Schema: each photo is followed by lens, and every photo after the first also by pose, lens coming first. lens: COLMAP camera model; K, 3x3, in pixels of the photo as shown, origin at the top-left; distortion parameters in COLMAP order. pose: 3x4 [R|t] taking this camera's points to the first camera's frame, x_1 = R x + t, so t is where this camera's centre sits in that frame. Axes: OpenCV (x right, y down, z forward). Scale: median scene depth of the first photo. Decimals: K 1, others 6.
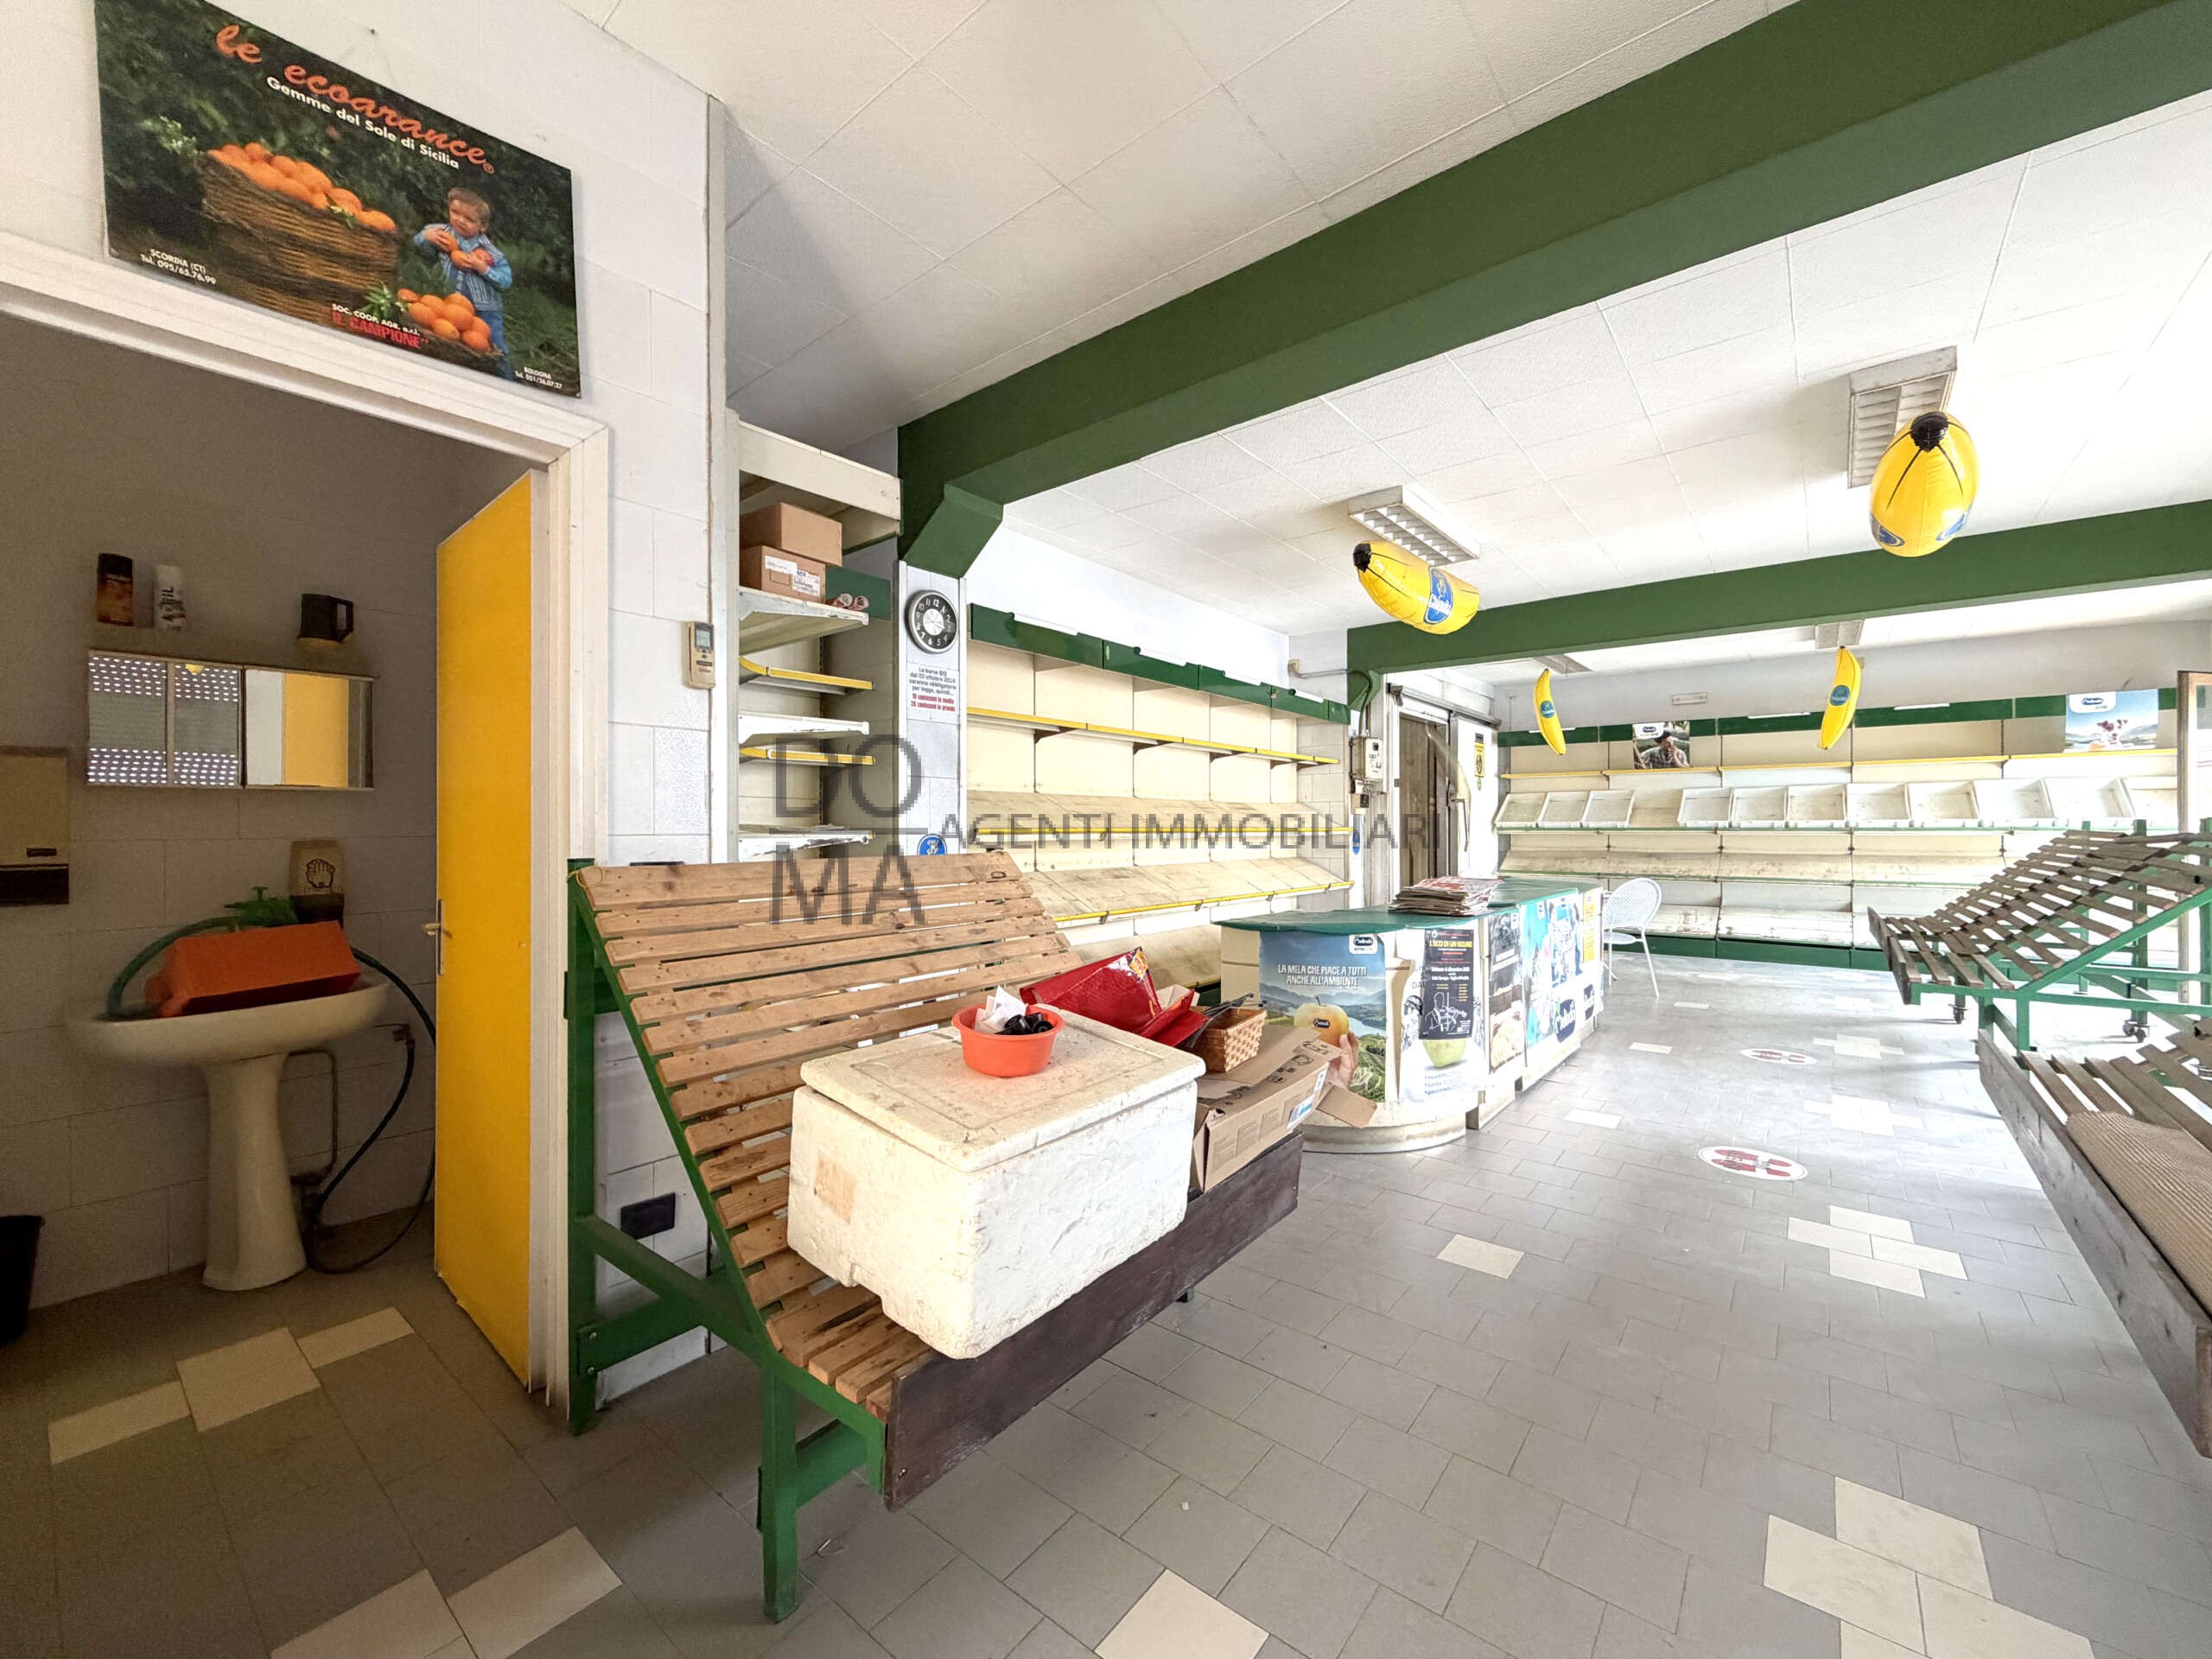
lens RADIAL K [[881.3, 0, 1095.6], [0, 881.3, 830.3], [0, 0, 1]] dist [-0.000027, 0.000068]
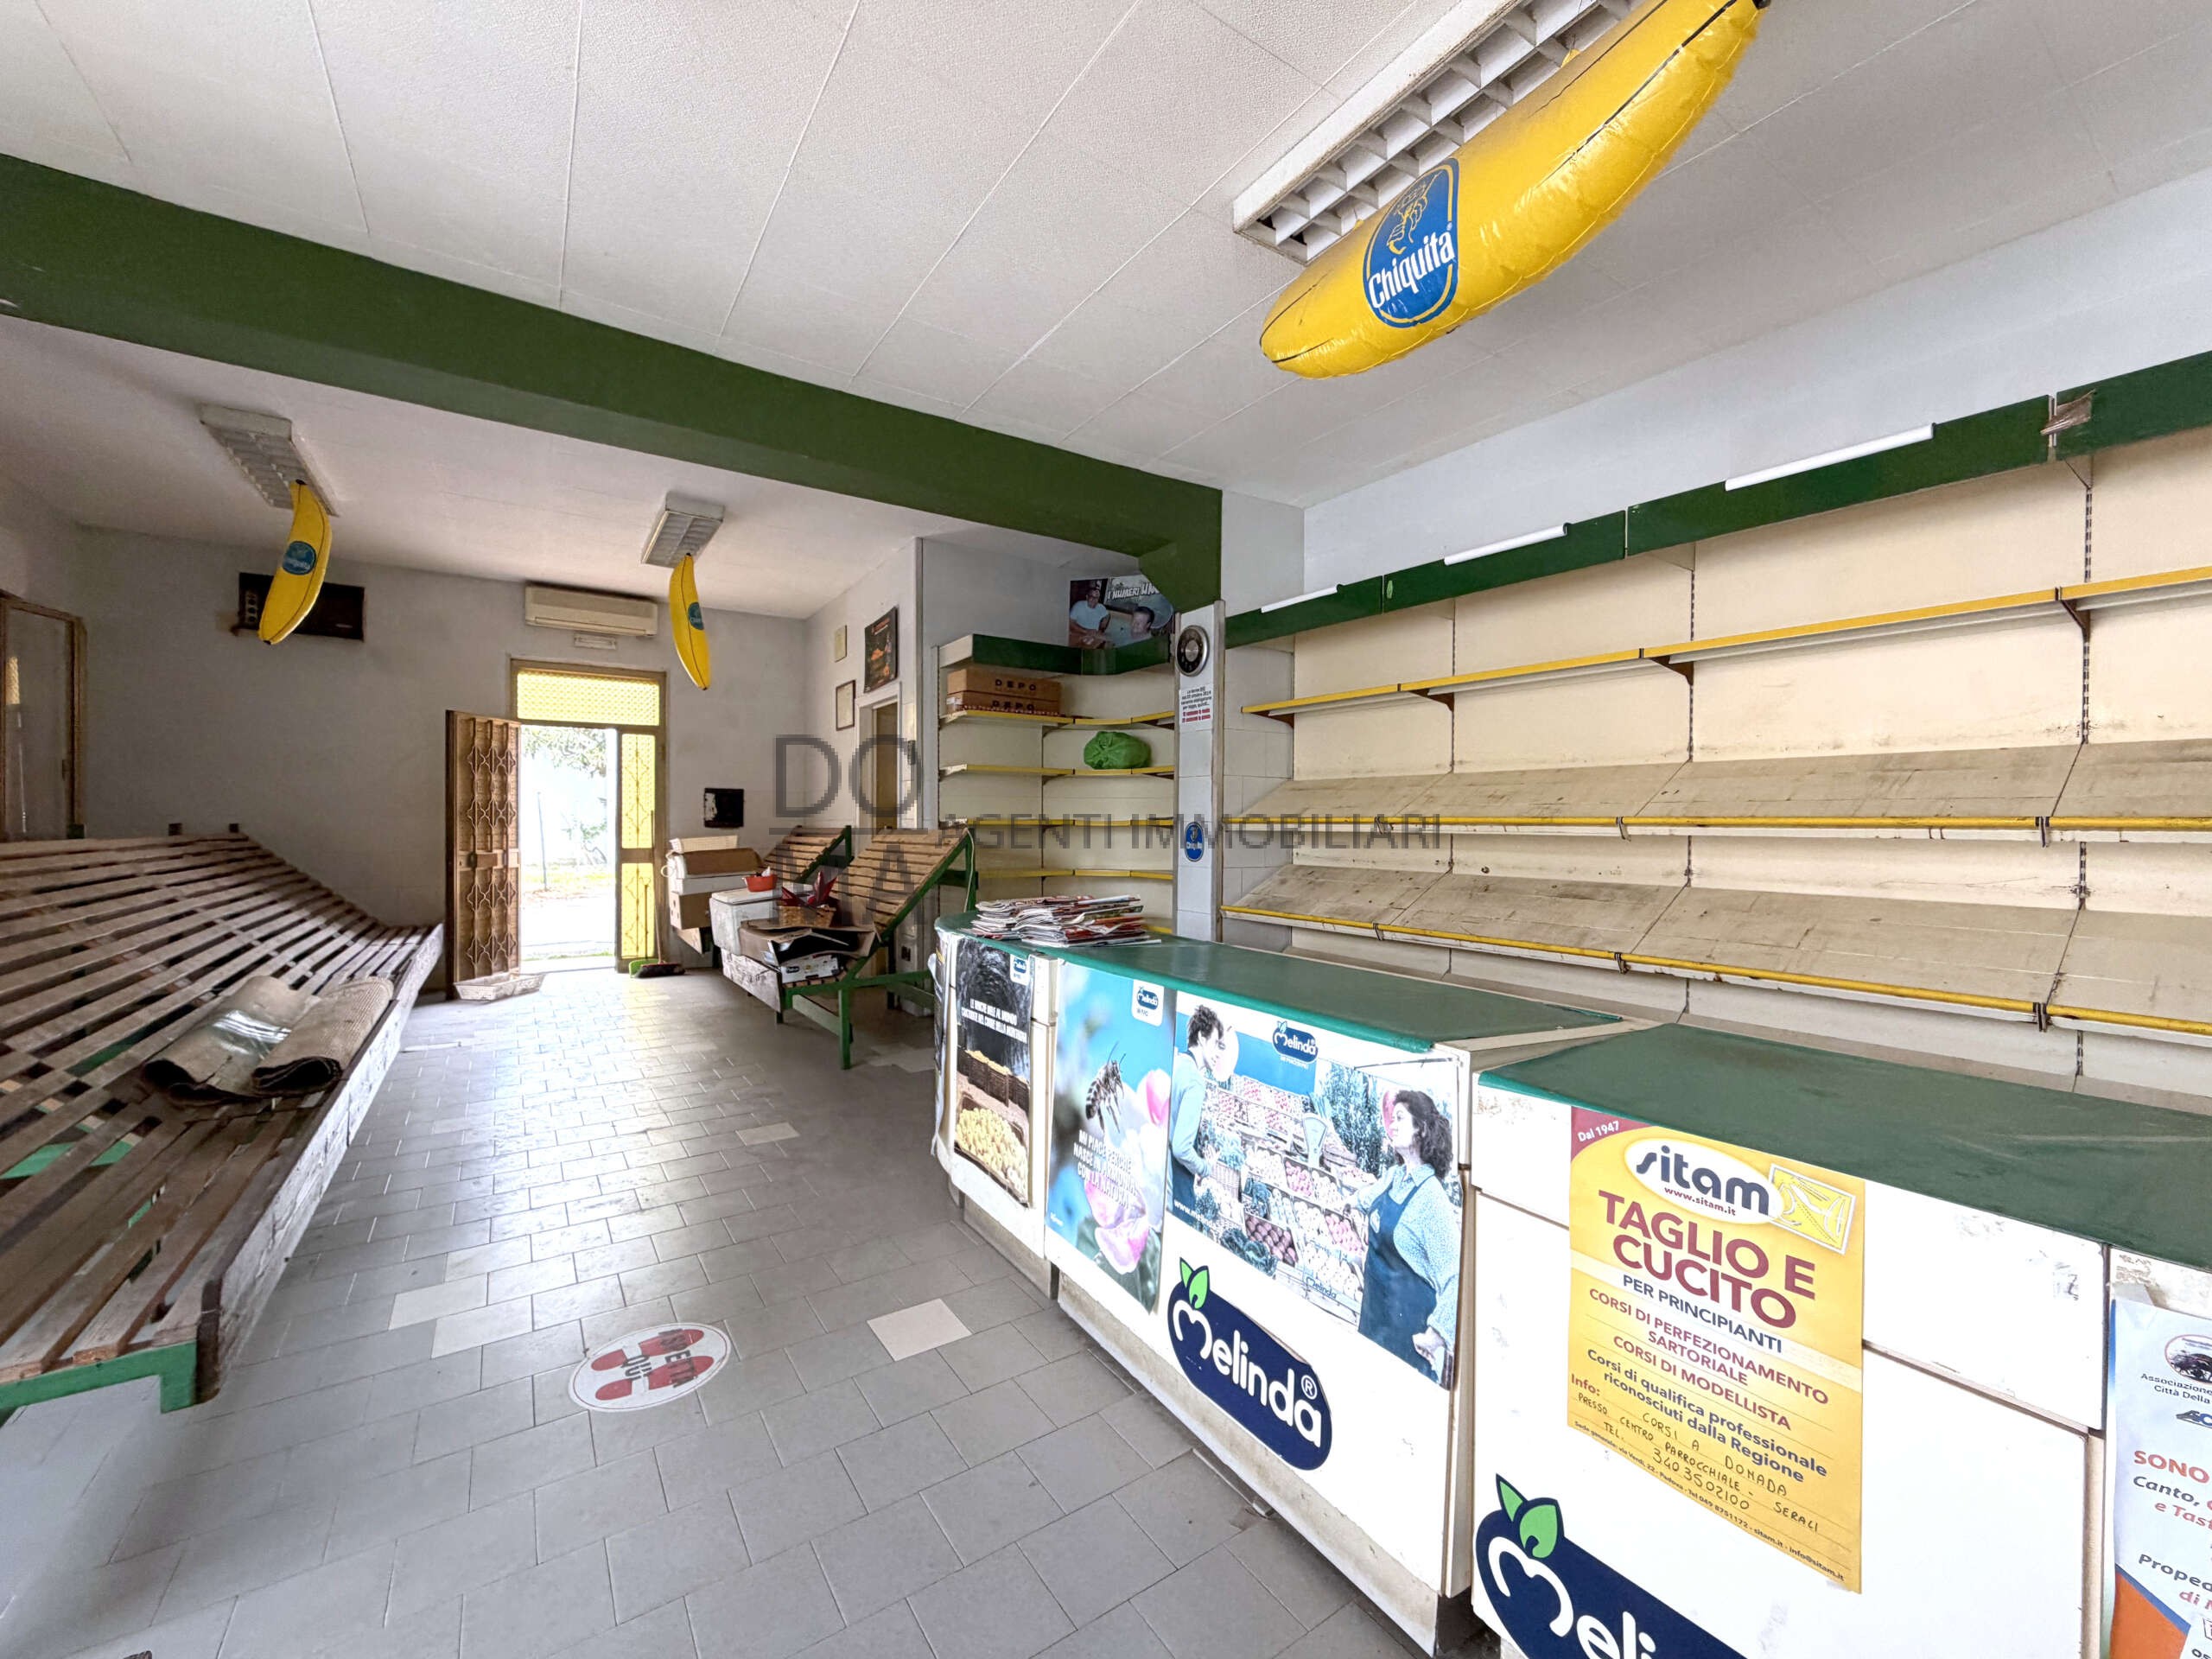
lens RADIAL K [[881.3, 0, 1095.6], [0, 881.3, 830.3], [0, 0, 1]] dist [-0.000027, 0.000068]
pose [[-0.287928, 0.007891, -0.957620, 1.265208], [-0.009203, 0.999897, 0.011007, 0.002872], [0.957608, 0.011983, -0.287825, 1.499565]]
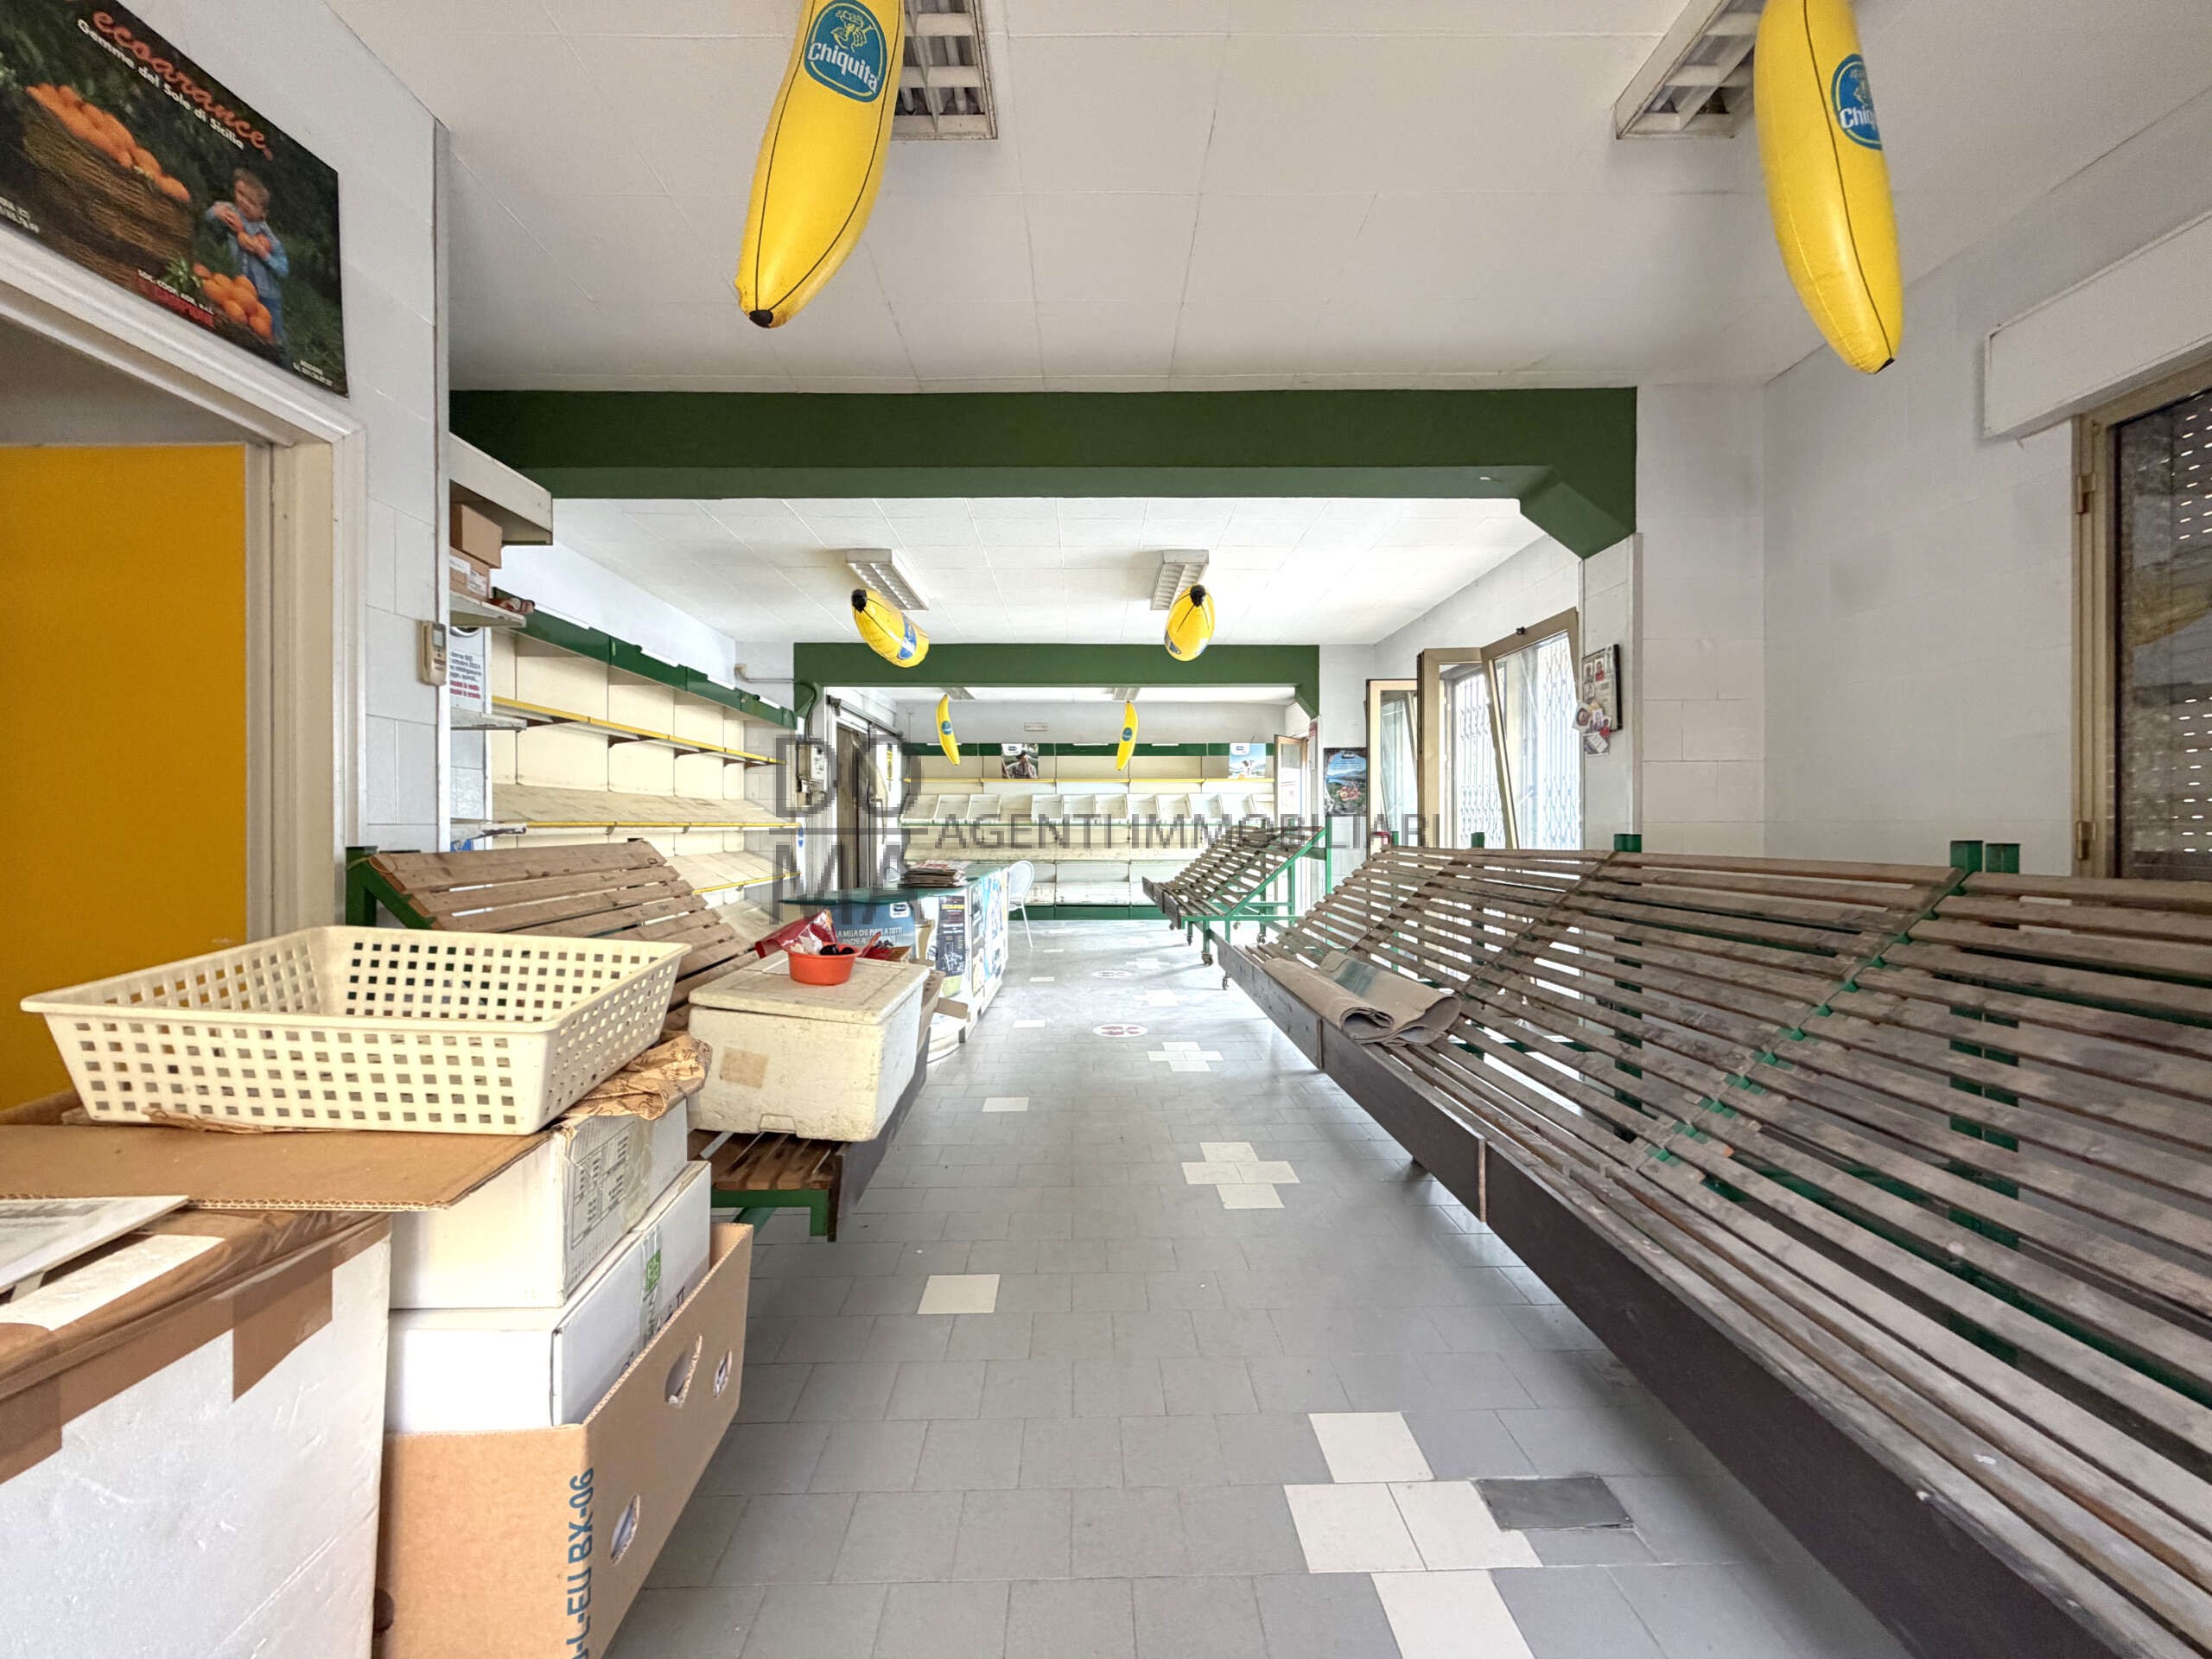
lens RADIAL K [[881.3, 0, 1095.6], [0, 881.3, 830.3], [0, 0, 1]] dist [-0.000027, 0.000068]
pose [[0.761560, -0.003193, 0.648086, -0.336649], [0.001097, 0.999993, 0.003638, 0.005740], [-0.648093, -0.002060, 0.761558, -0.198033]]
